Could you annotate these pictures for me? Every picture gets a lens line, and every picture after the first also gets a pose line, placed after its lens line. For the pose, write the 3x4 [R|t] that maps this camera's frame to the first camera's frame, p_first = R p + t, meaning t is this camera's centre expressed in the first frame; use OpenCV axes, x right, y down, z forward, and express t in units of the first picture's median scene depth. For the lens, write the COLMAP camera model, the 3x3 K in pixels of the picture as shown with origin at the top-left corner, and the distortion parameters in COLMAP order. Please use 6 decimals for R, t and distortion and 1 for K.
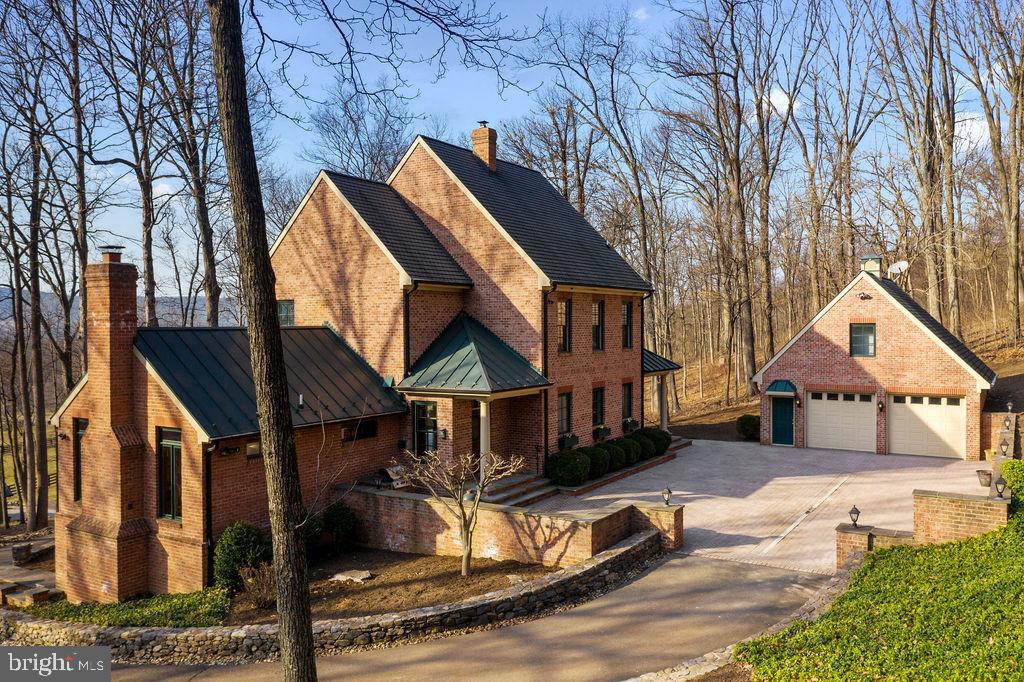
lens RADIAL K [[814.1, 0, 512.0], [0, 814.1, 341.0], [0, 0, 1]] dist [-0.012712, -0.002553]
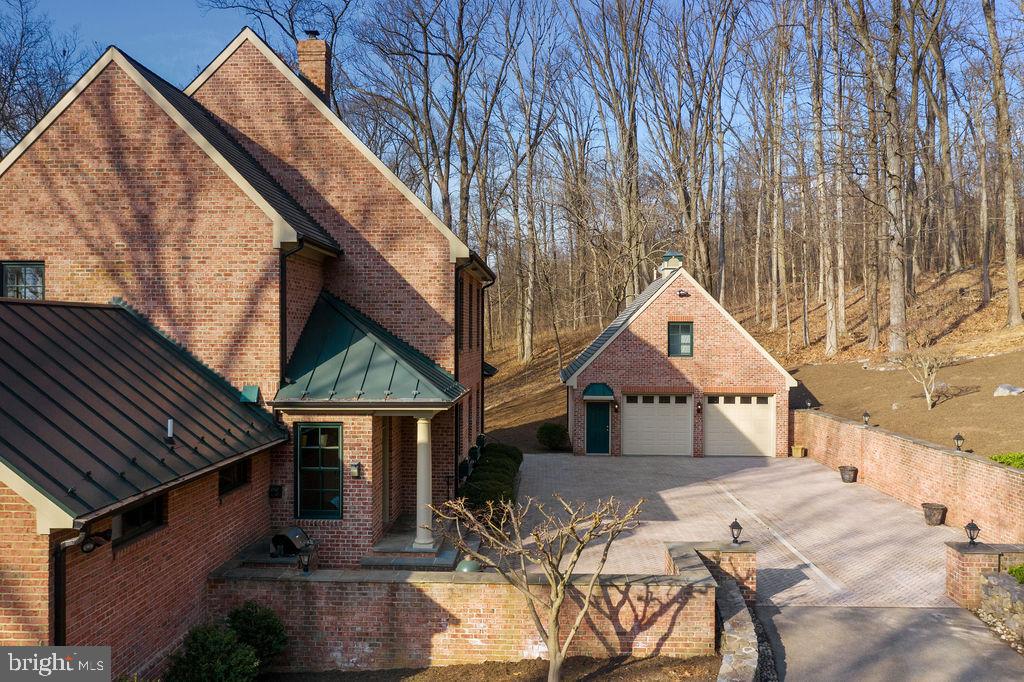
lens RADIAL K [[814.1, 0, 512.0], [0, 814.1, 341.0], [0, 0, 1]] dist [-0.012712, -0.002553]
pose [[0.867675, 0.004932, 0.497108, -0.280497], [0.002064, 0.999906, -0.013523, 0.017354], [-0.497128, 0.012759, 0.867583, 0.340124]]
